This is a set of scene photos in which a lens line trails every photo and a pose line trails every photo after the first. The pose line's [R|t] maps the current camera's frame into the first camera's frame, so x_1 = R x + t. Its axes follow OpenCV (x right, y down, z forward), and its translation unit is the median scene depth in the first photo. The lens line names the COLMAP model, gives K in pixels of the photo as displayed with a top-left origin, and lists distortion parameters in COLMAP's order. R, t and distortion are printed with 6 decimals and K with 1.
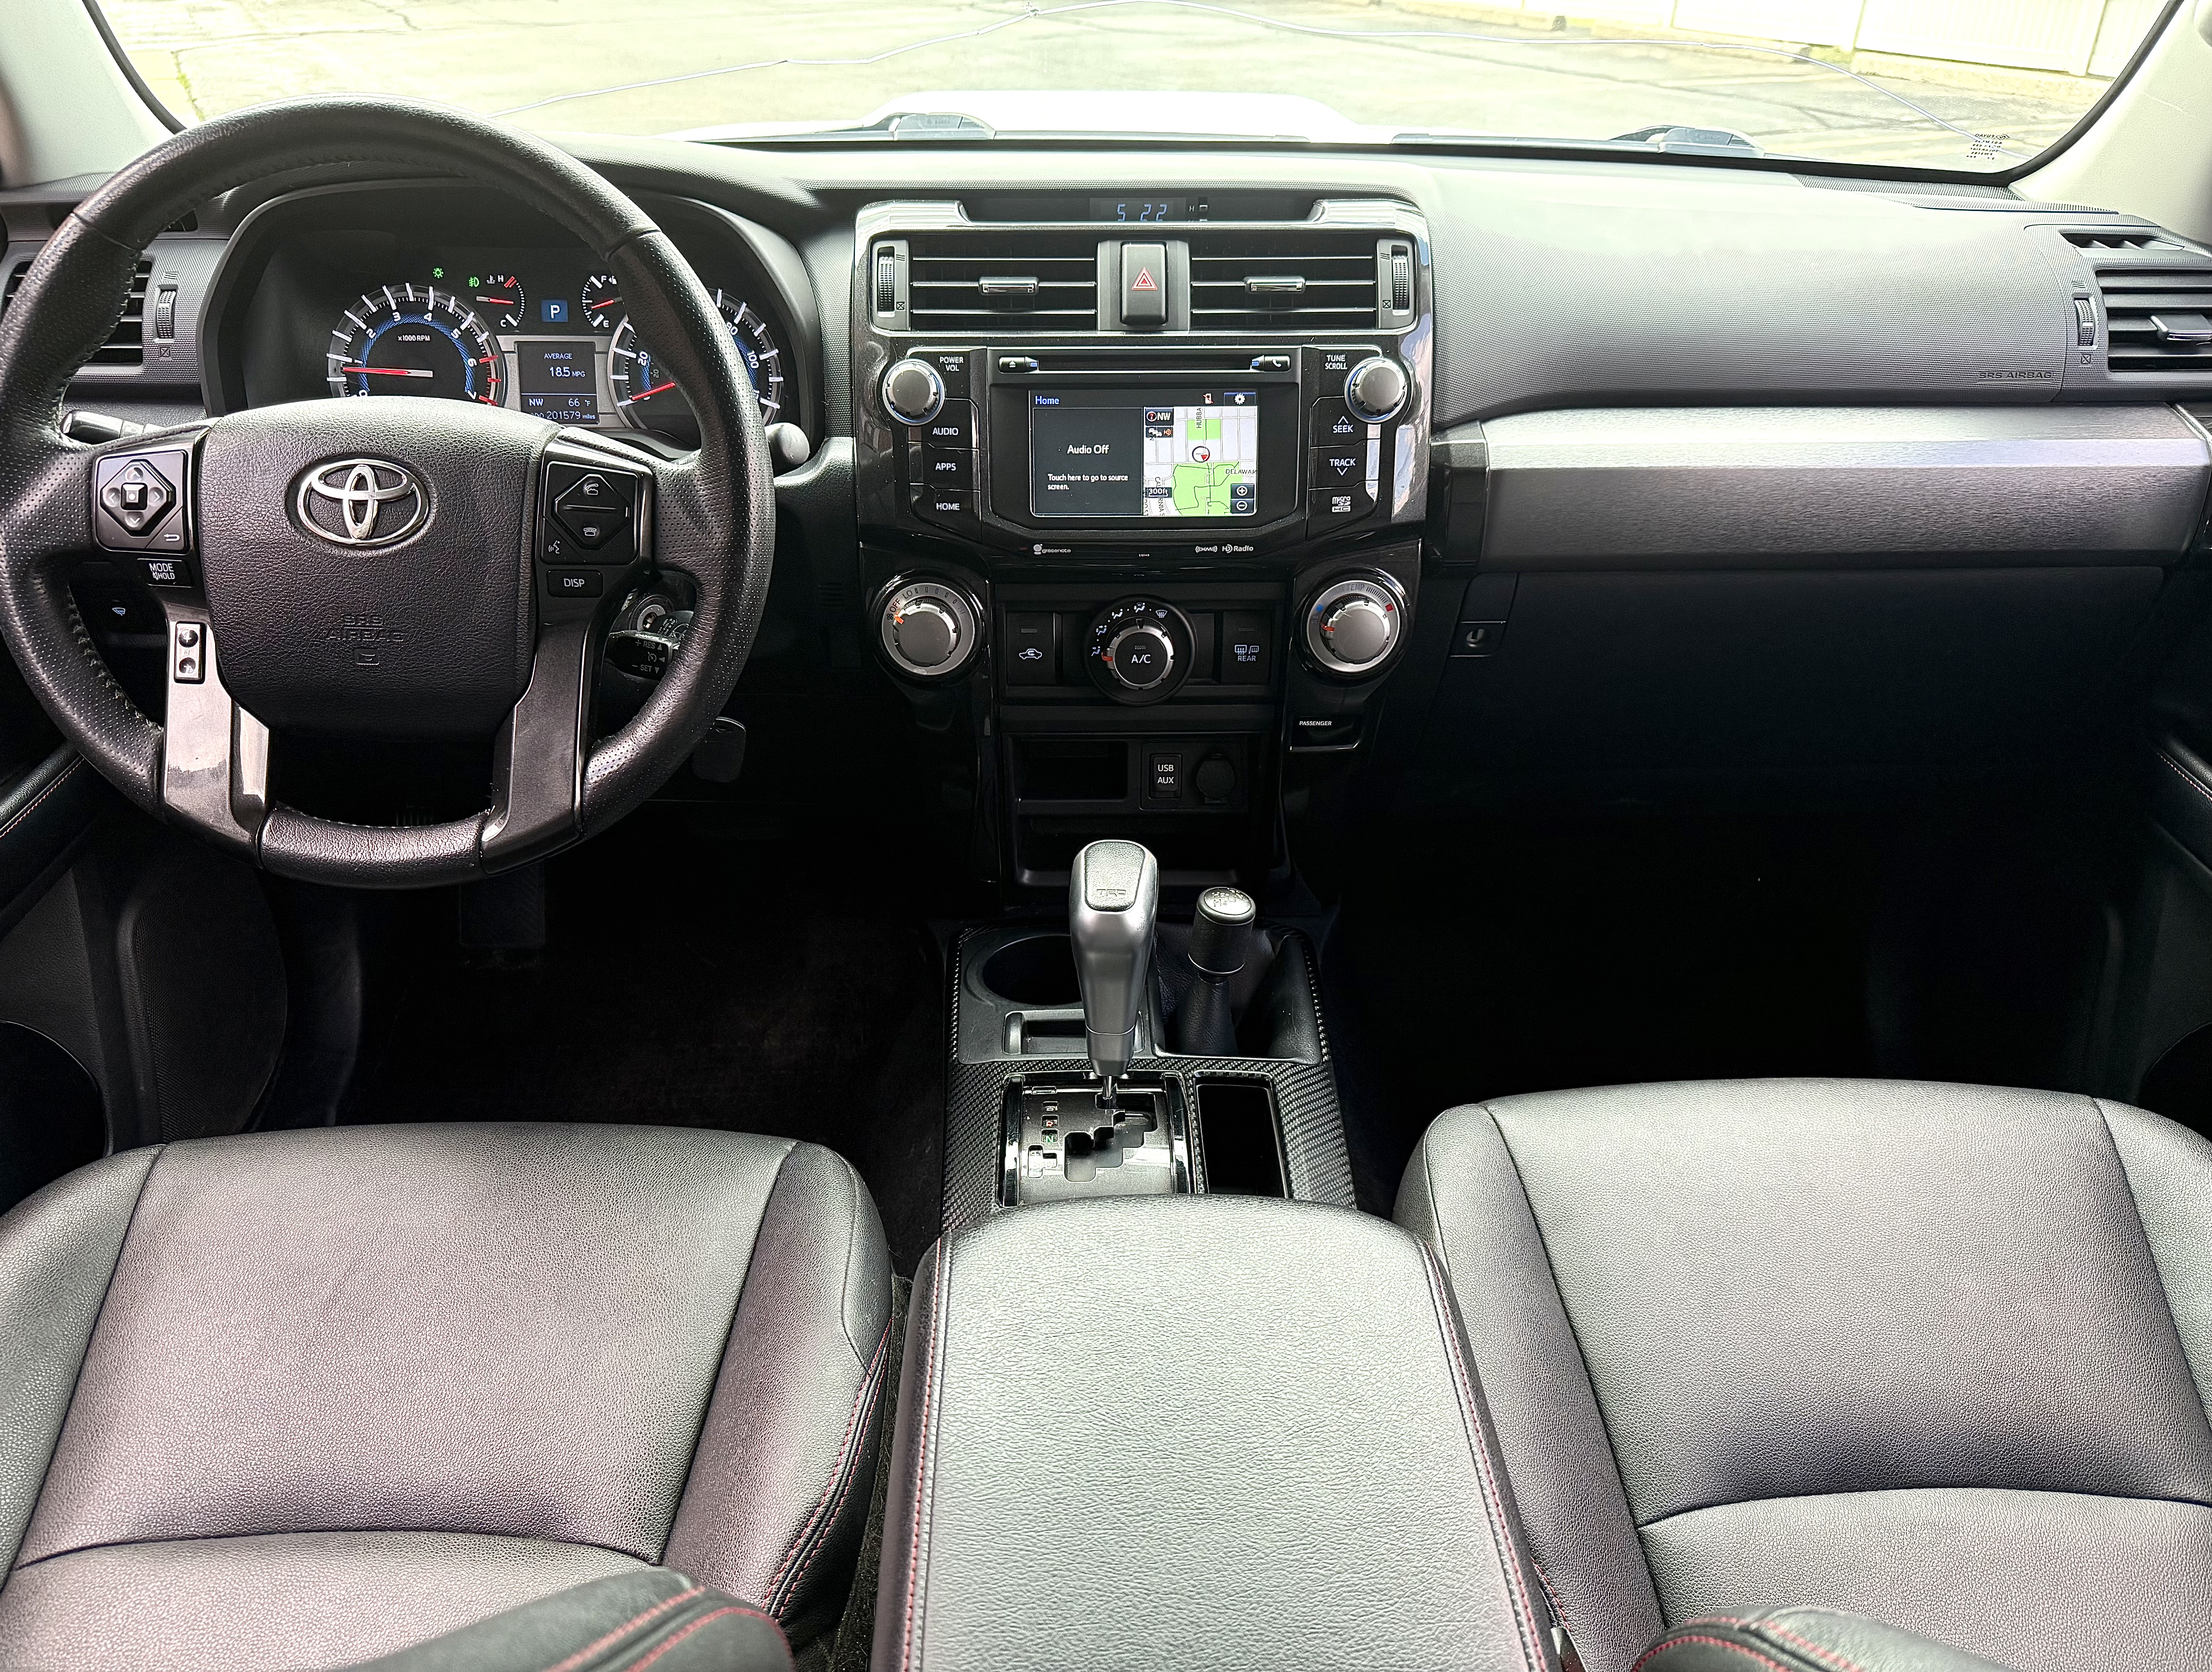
lens RADIAL K [[1588.6, 0, 1105.1], [0, 1588.6, 833.6], [0, 0, 1]] dist [-0.000483, -0.010129]
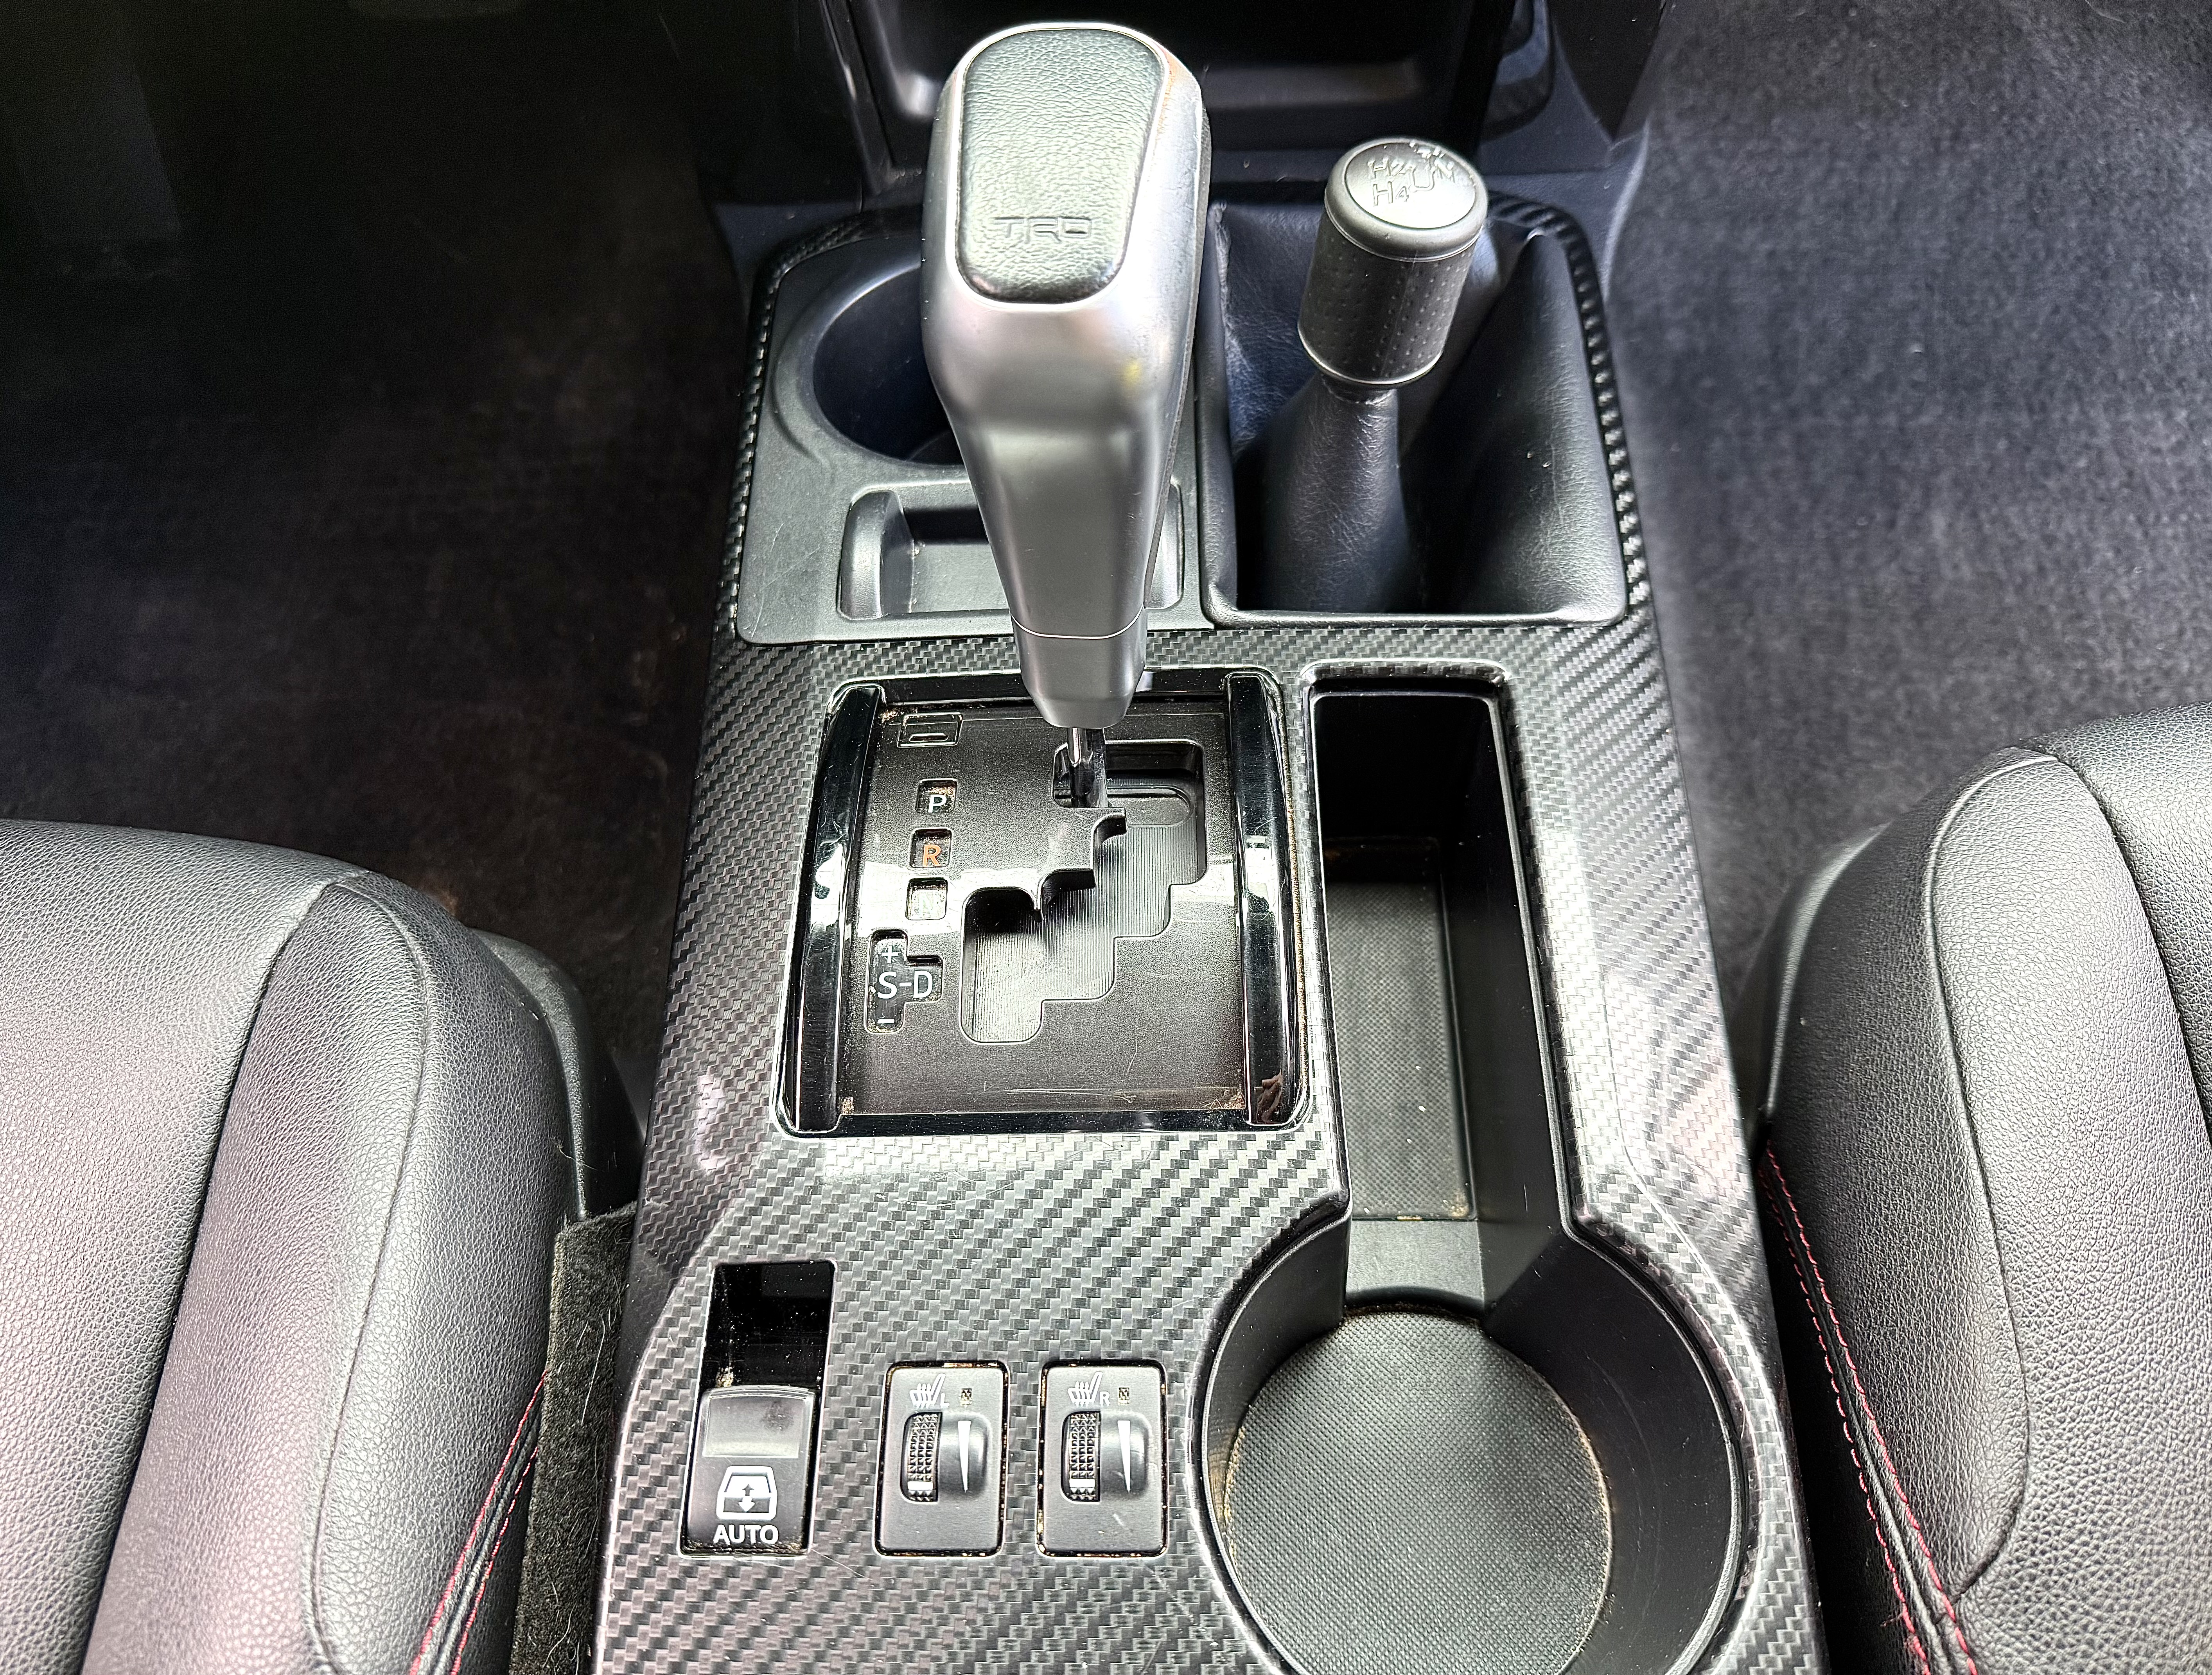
lens RADIAL K [[1588.6, 0, 1066.5], [0, 1588.6, 819.2], [0, 0, 1]] dist [-0.000483, -0.010129]
pose [[0.996177, -0.001166, -0.087355, 0.030576], [0.043177, 0.875829, 0.480686, -0.008845], [0.075948, -0.482620, 0.872531, 0.623992]]
